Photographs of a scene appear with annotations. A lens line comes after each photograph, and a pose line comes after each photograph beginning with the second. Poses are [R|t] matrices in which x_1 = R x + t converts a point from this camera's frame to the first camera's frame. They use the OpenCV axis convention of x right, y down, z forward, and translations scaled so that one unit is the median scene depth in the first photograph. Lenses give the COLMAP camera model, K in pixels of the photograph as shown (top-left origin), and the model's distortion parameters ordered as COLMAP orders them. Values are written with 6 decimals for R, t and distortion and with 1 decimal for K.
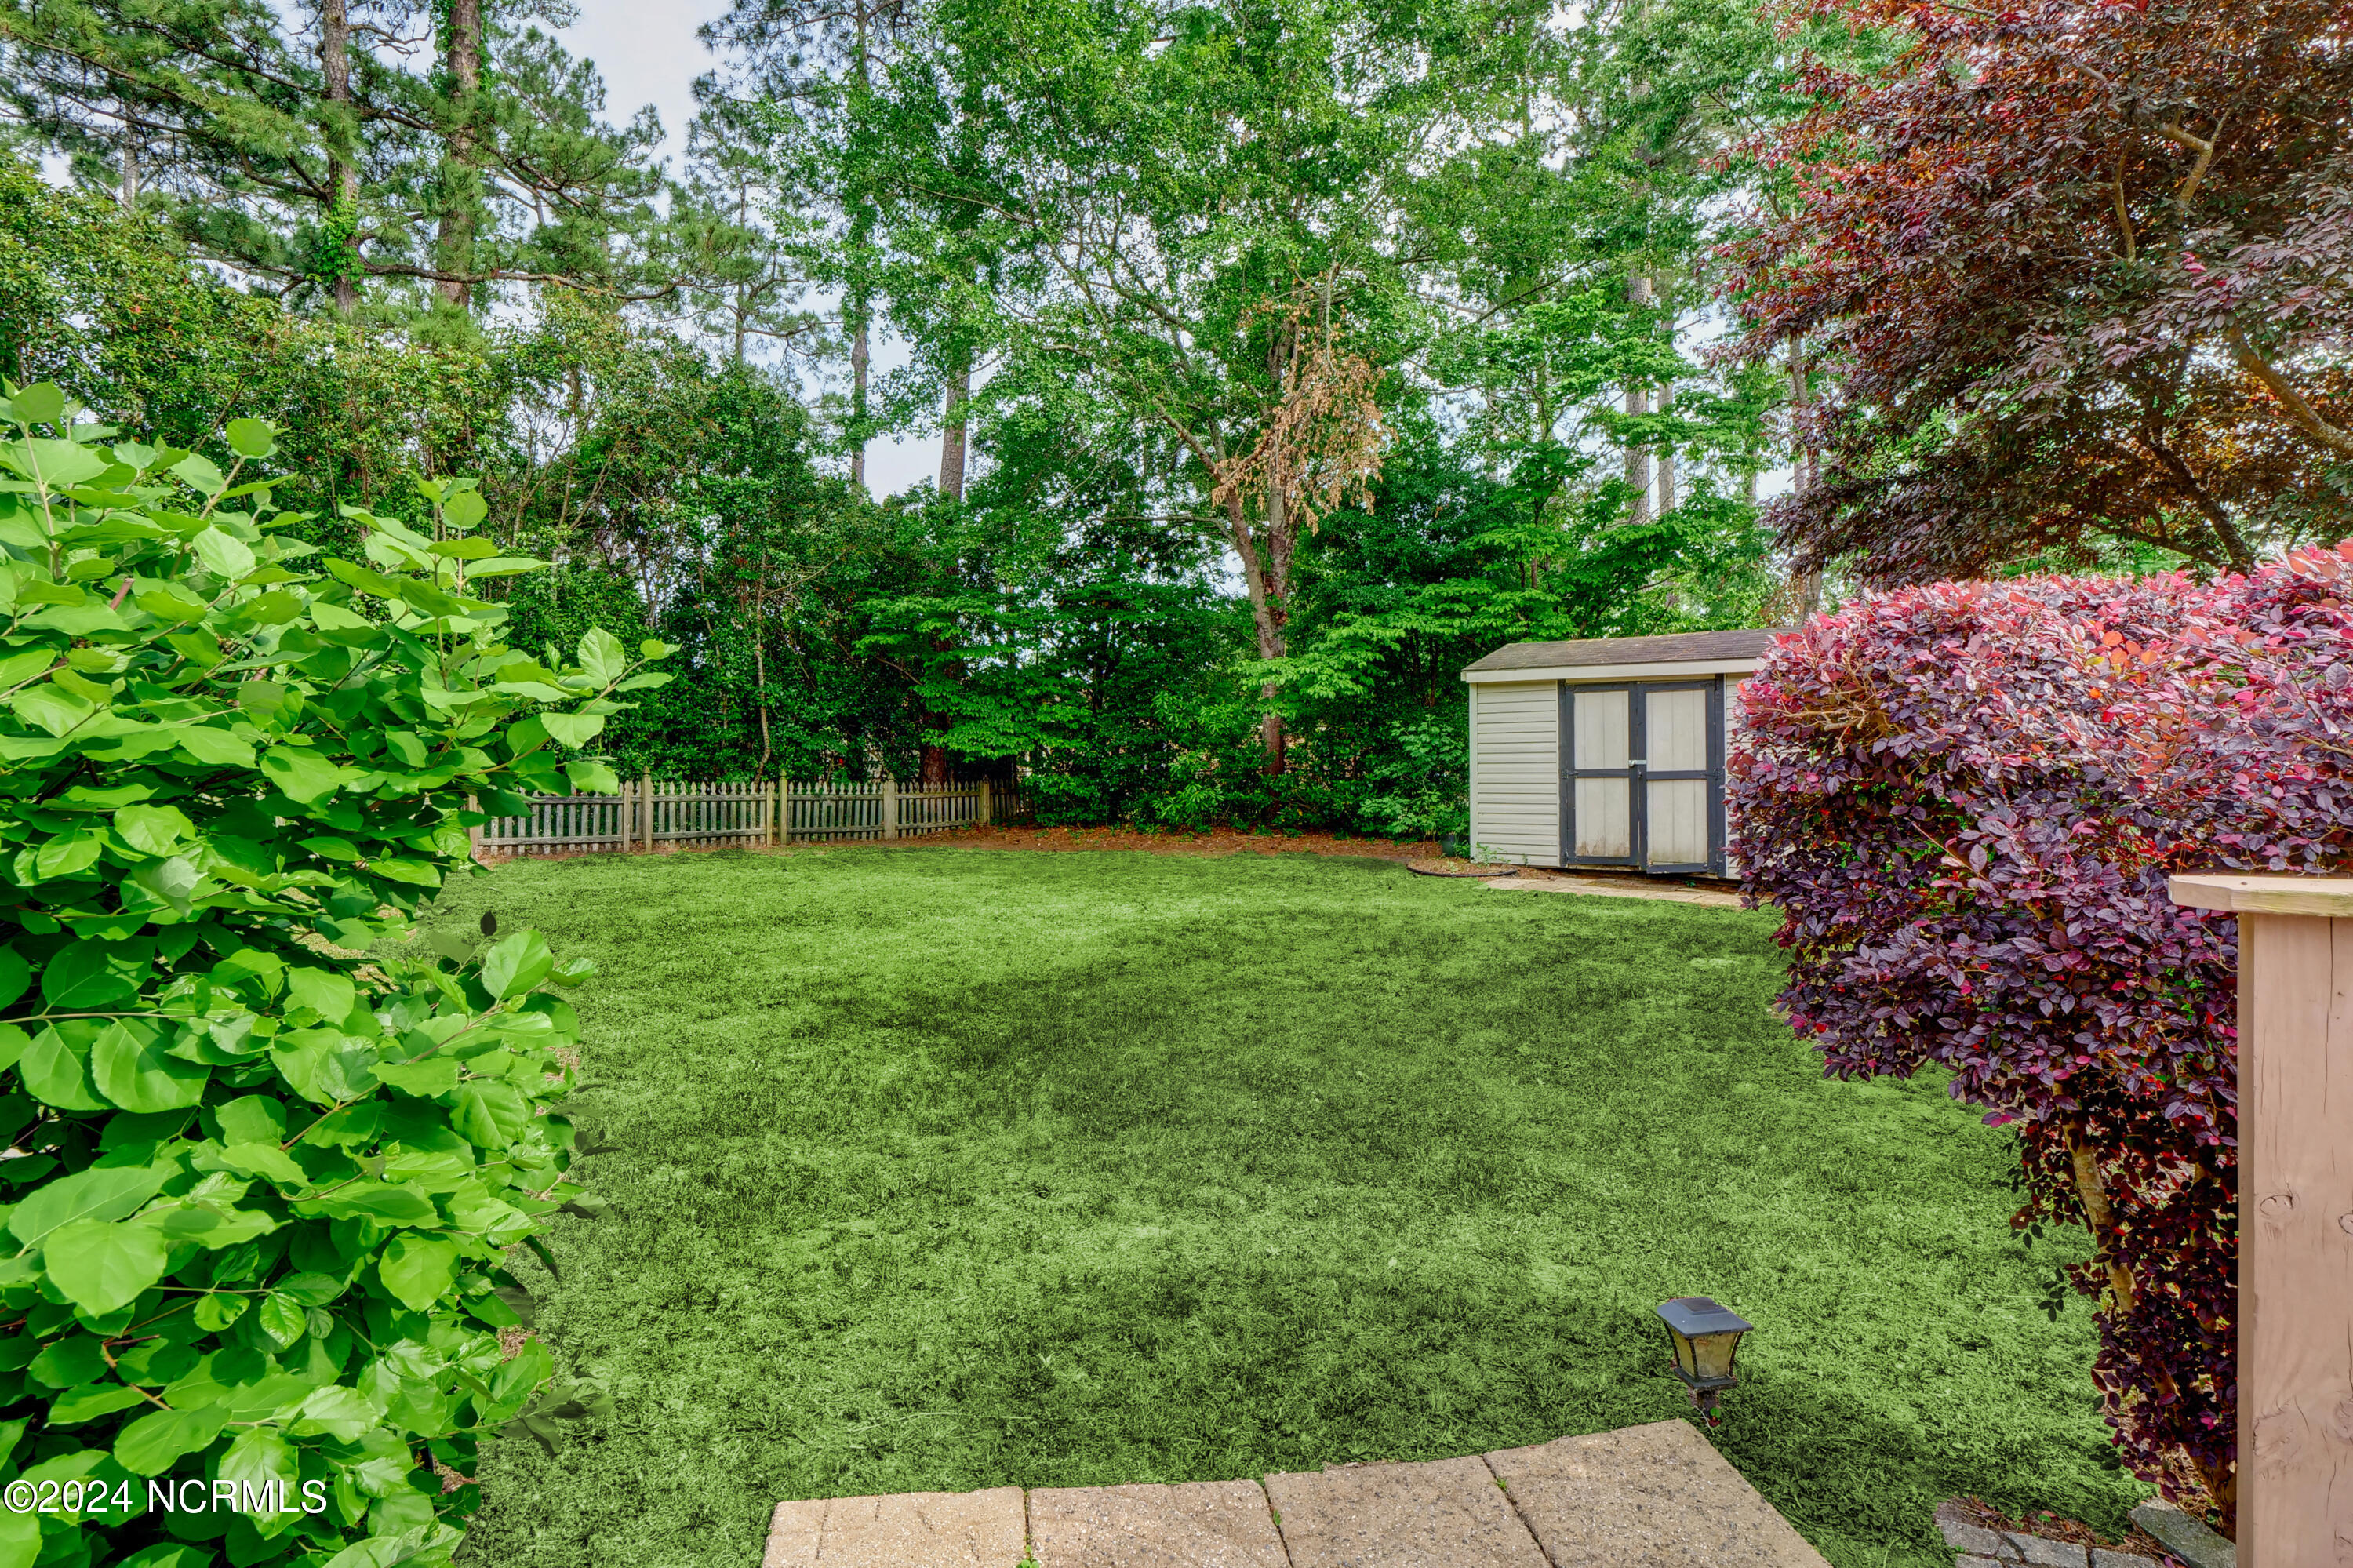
lens RADIAL K [[1184.9, 0, 1176.5], [0, 1184.9, 784.0], [0, 0, 1]] dist [0.000606, 0.000092]
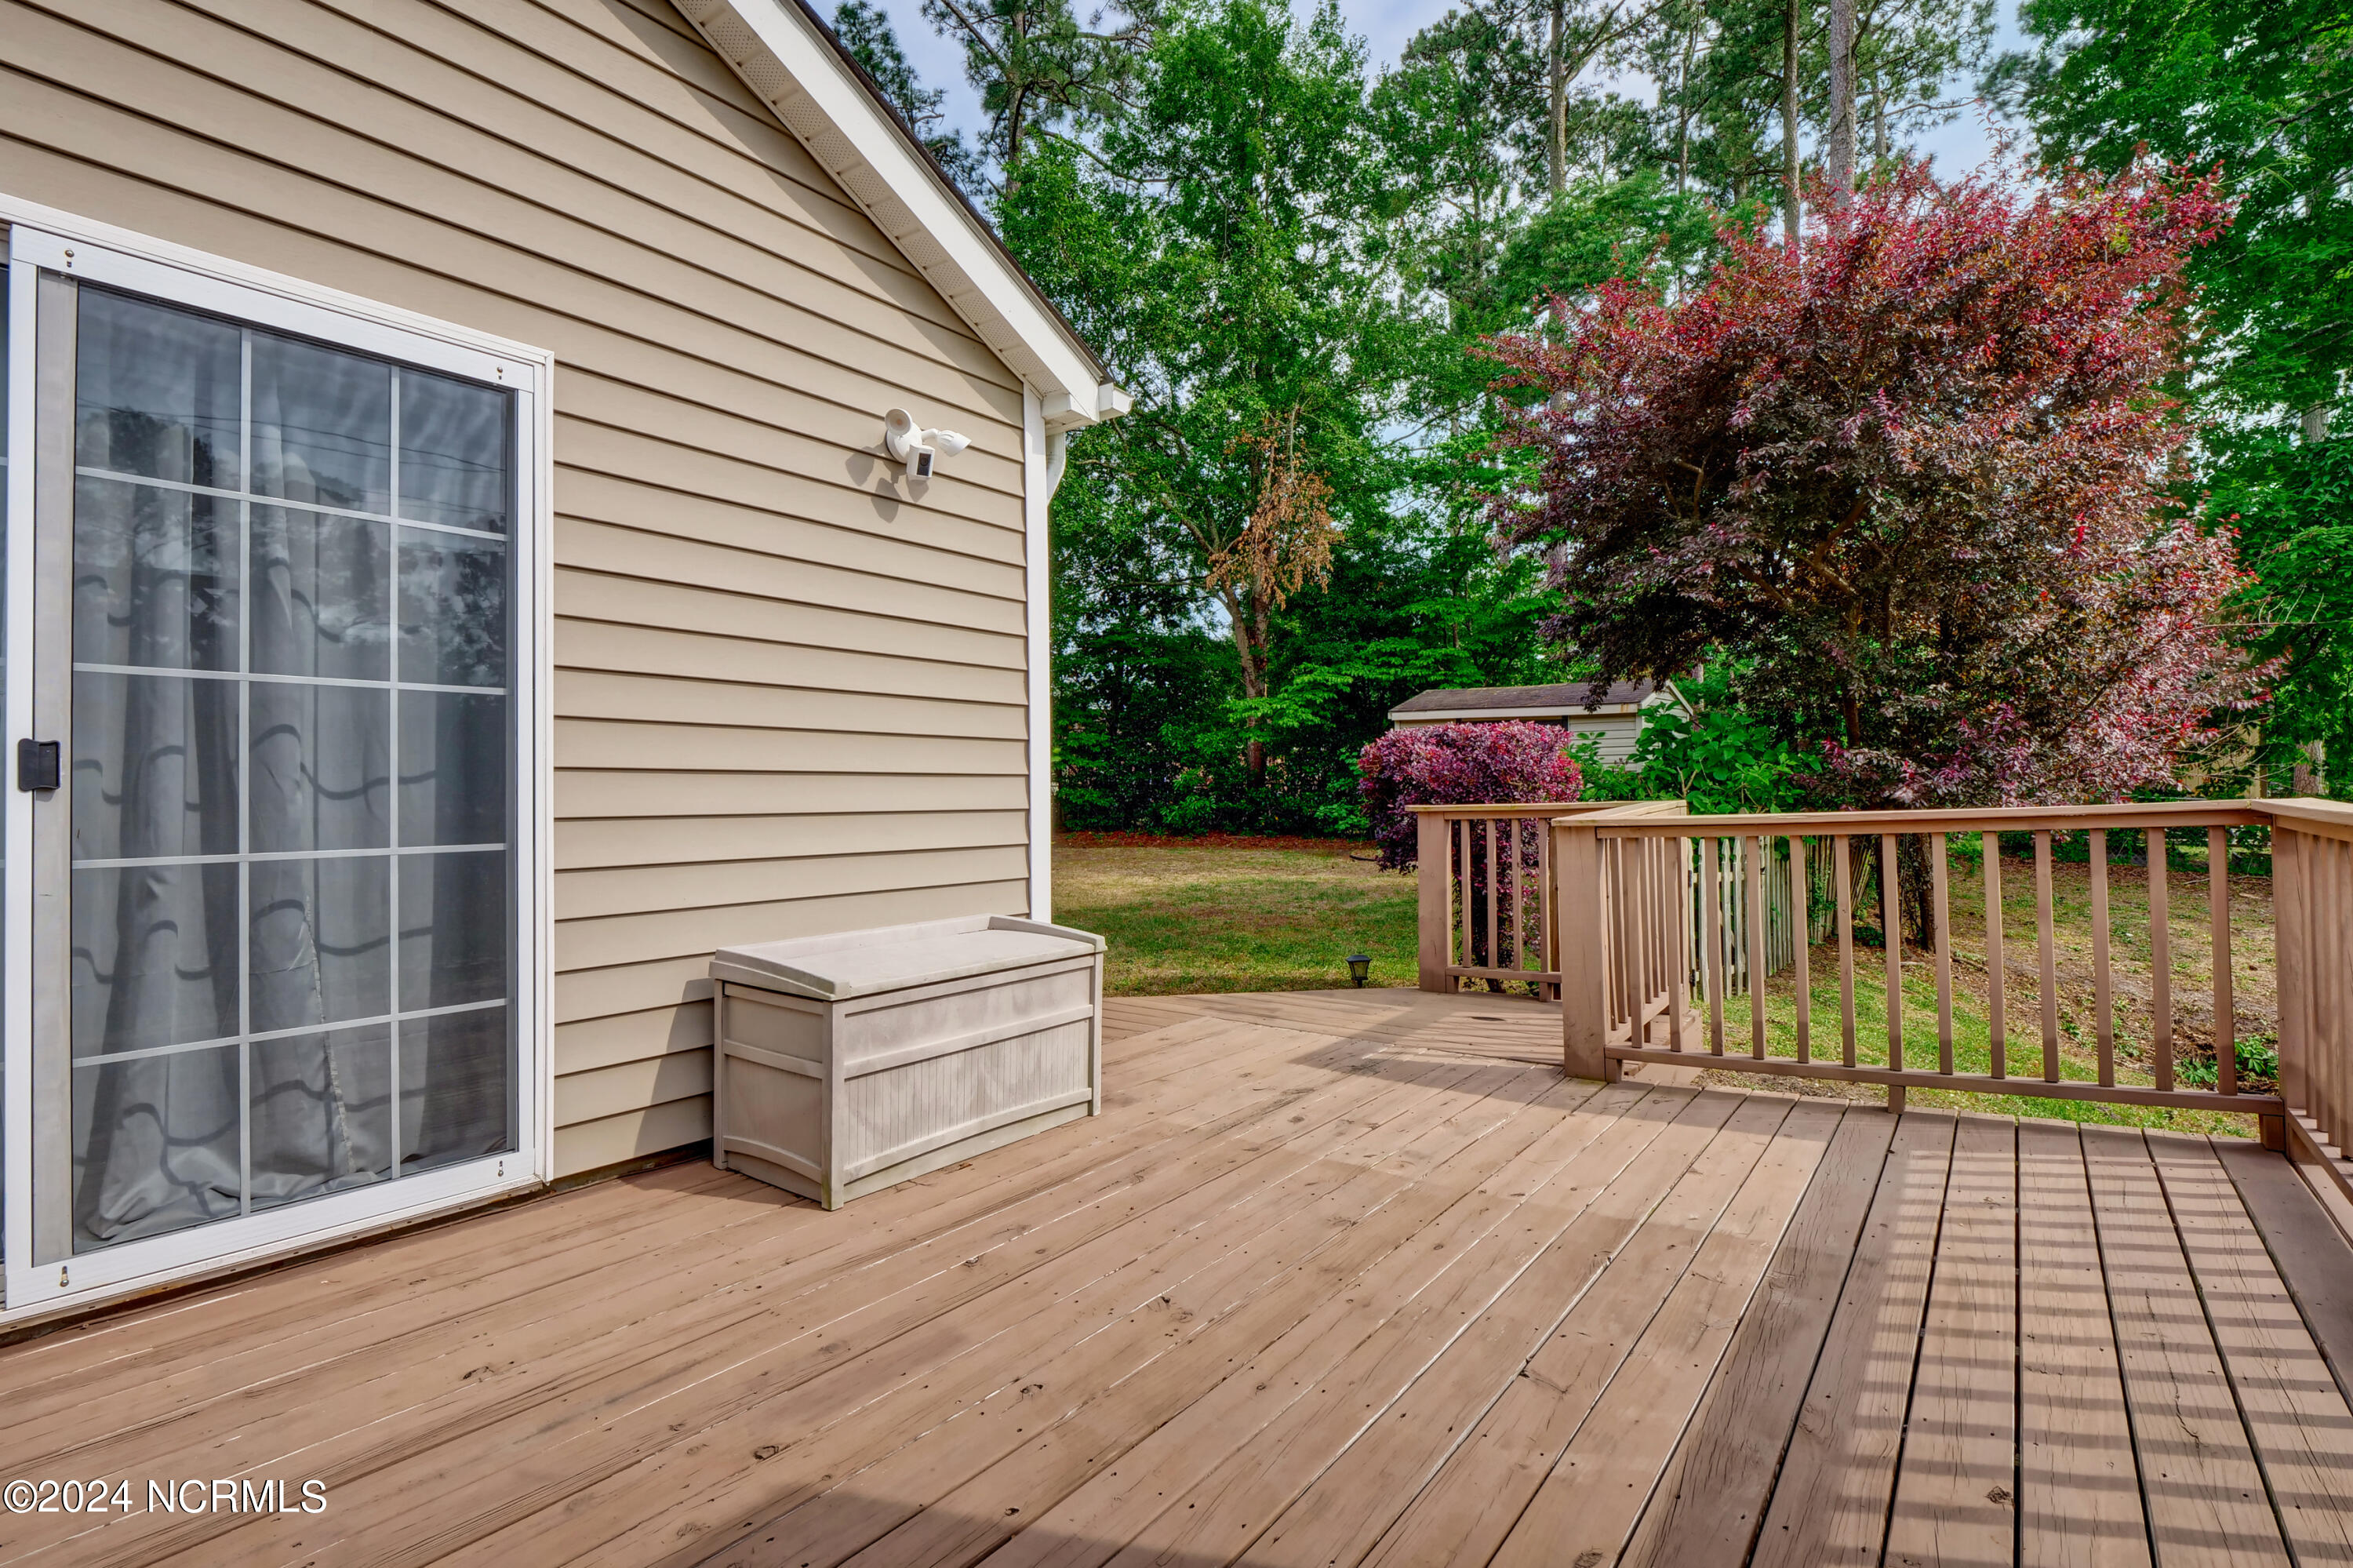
lens RADIAL K [[1085.4, 0, 1176.5], [0, 1085.4, 784.0], [0, 0, 1]] dist [-0.000885, 0.000177]
pose [[0.999999, -0.001380, 0.000484, -0.003526], [0.001386, 0.999920, -0.012540, 0.002402], [-0.000466, 0.012541, 0.999921, -0.177973]]
